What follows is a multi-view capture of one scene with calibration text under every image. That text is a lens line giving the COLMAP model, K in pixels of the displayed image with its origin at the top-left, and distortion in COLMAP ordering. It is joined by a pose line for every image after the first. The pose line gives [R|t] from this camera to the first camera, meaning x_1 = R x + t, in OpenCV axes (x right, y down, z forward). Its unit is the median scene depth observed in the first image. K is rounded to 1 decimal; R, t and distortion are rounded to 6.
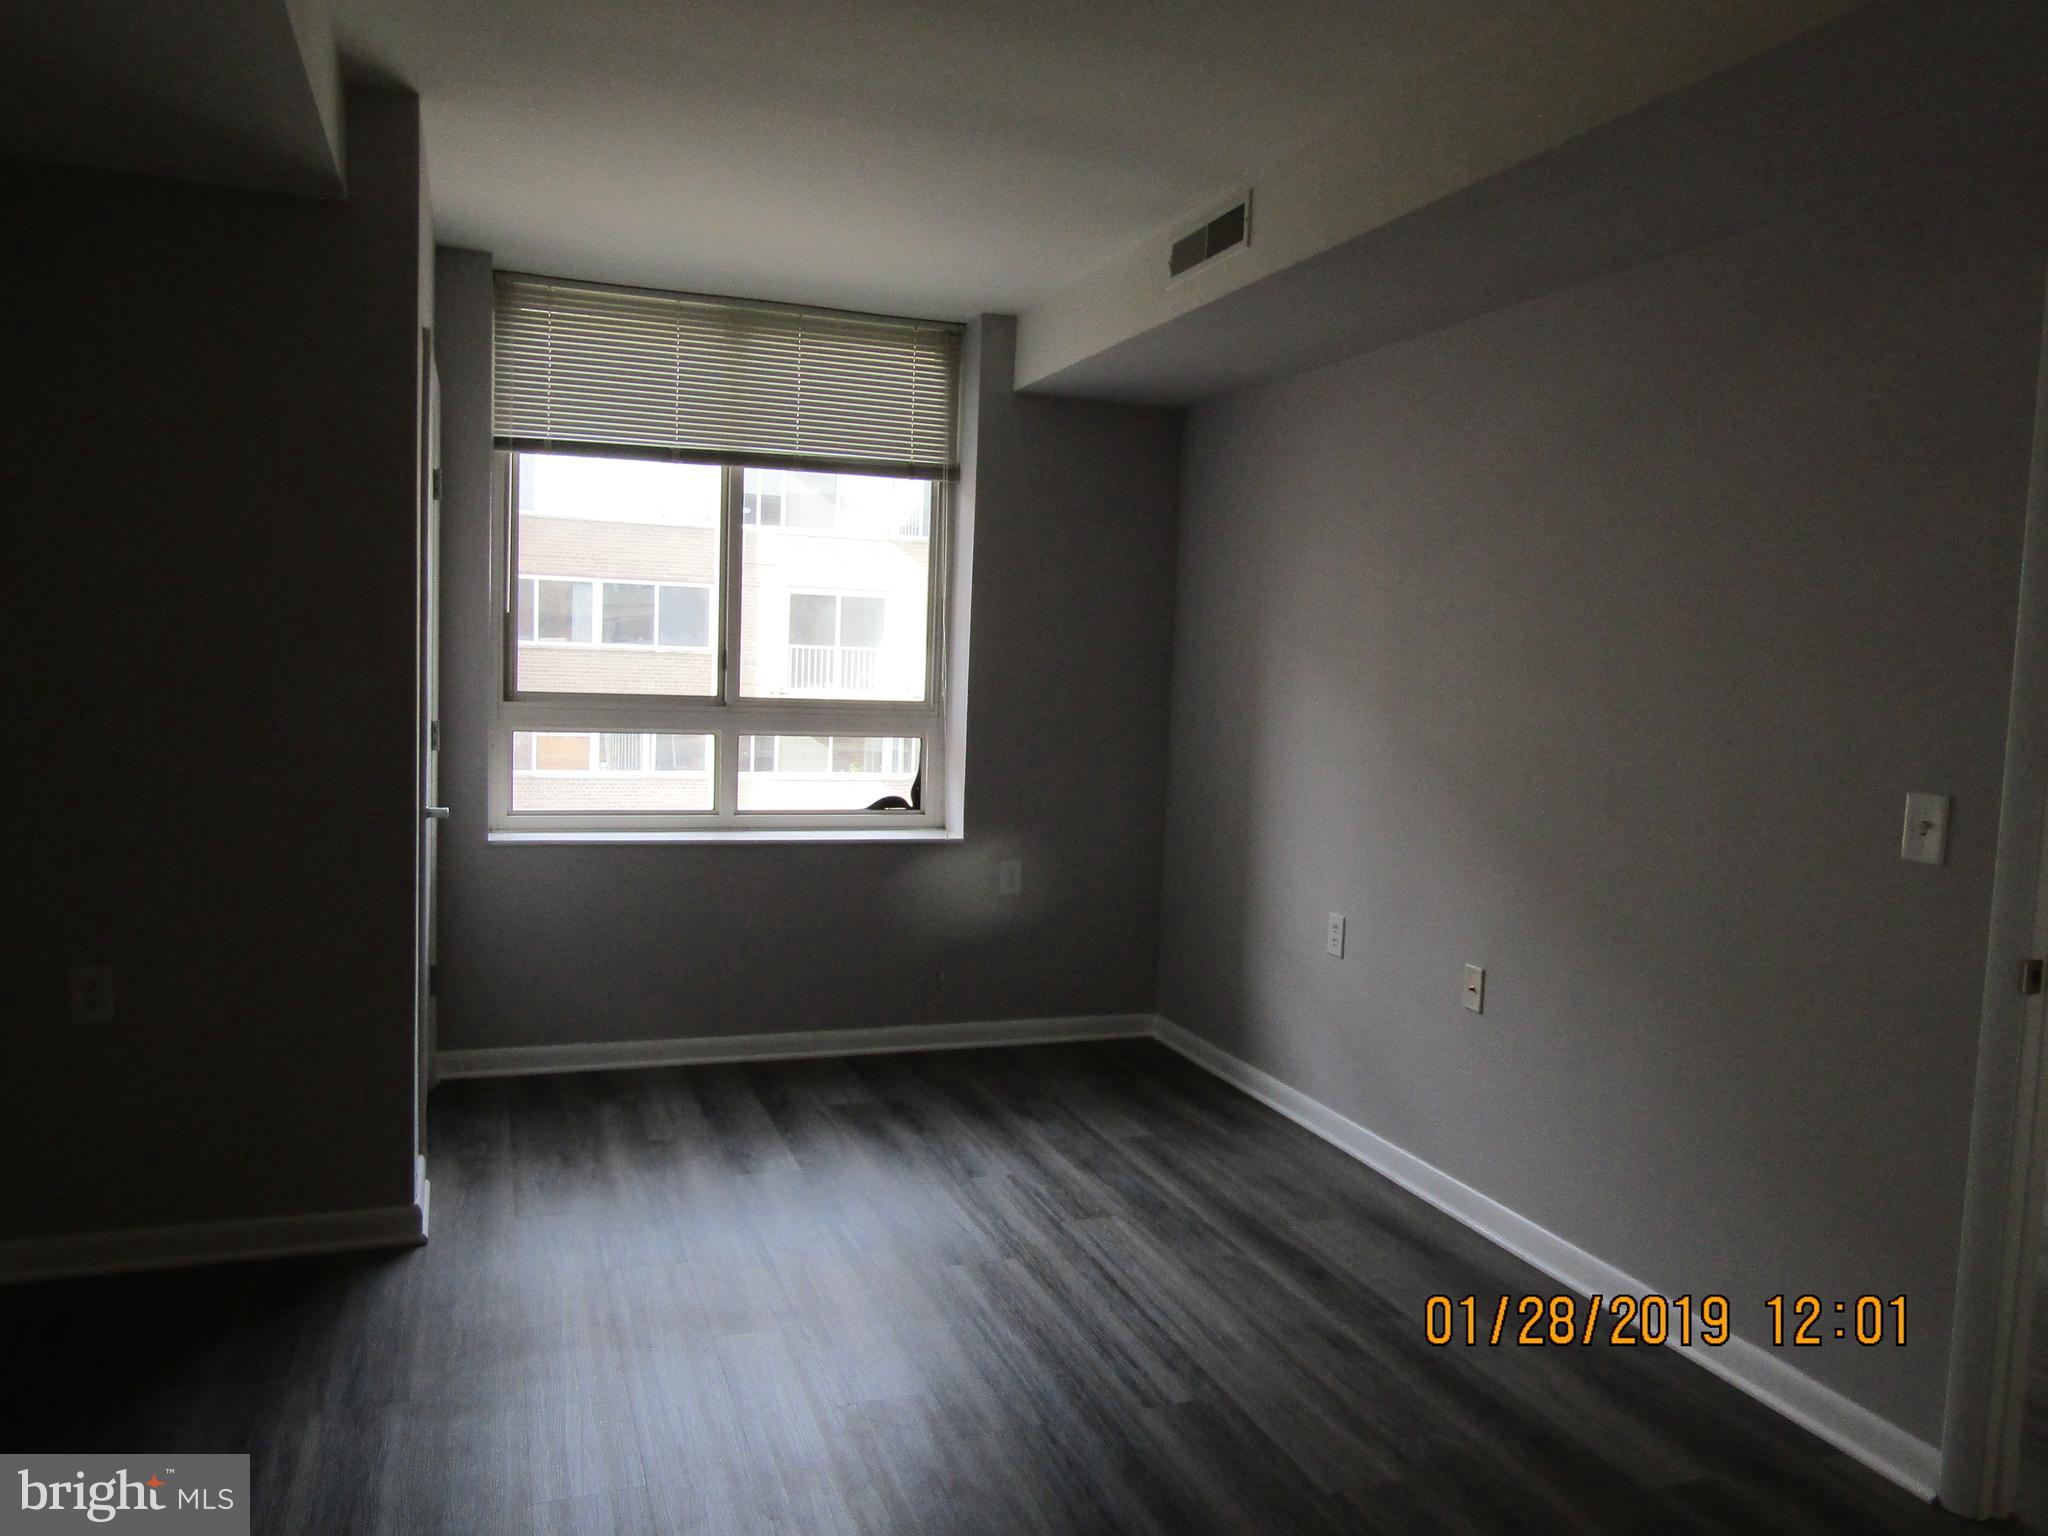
lens RADIAL K [[1455.5, 0, 1025.9], [0, 1455.5, 764.9], [0, 0, 1]] dist [-0.011989, 0.004731]
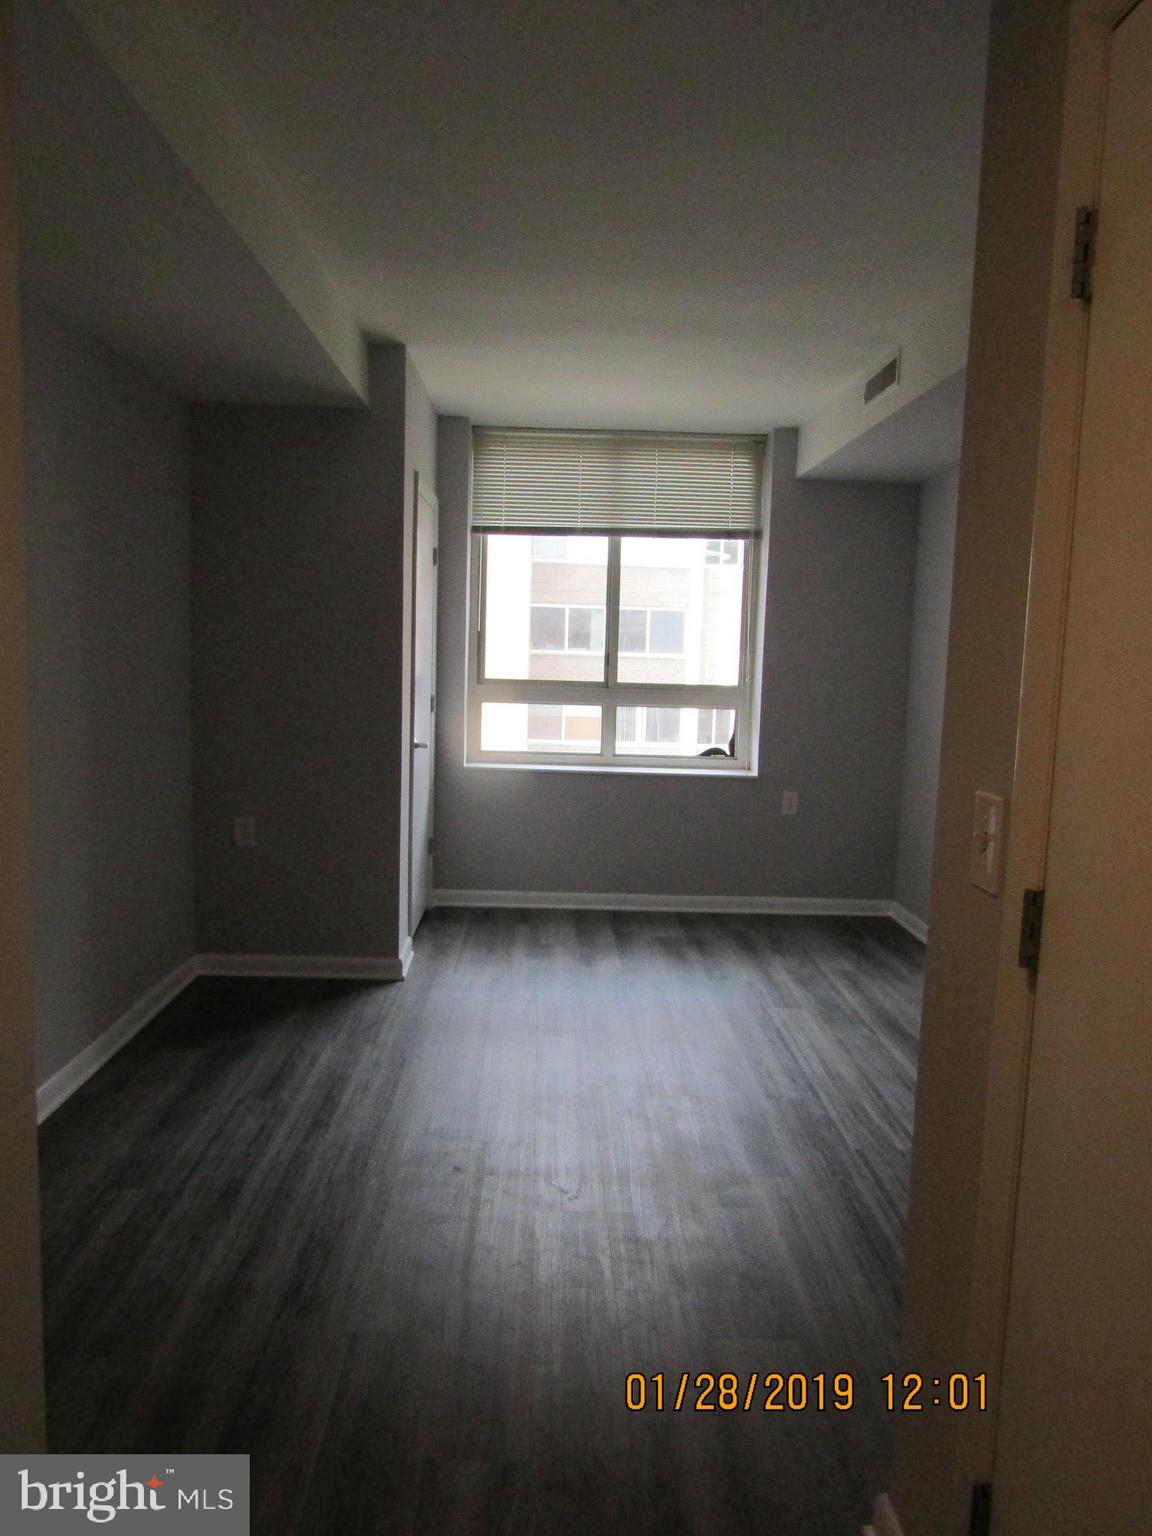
lens RADIAL K [[1091.6, 0, 576.0], [0, 1091.6, 768.0], [0, 0, 1]] dist [-0.011989, 0.004731]
pose [[0.946493, 0.025895, -0.321684, 0.162426], [-0.018525, 0.999492, 0.025950, 0.018343], [0.322193, -0.018602, 0.946491, -0.159259]]
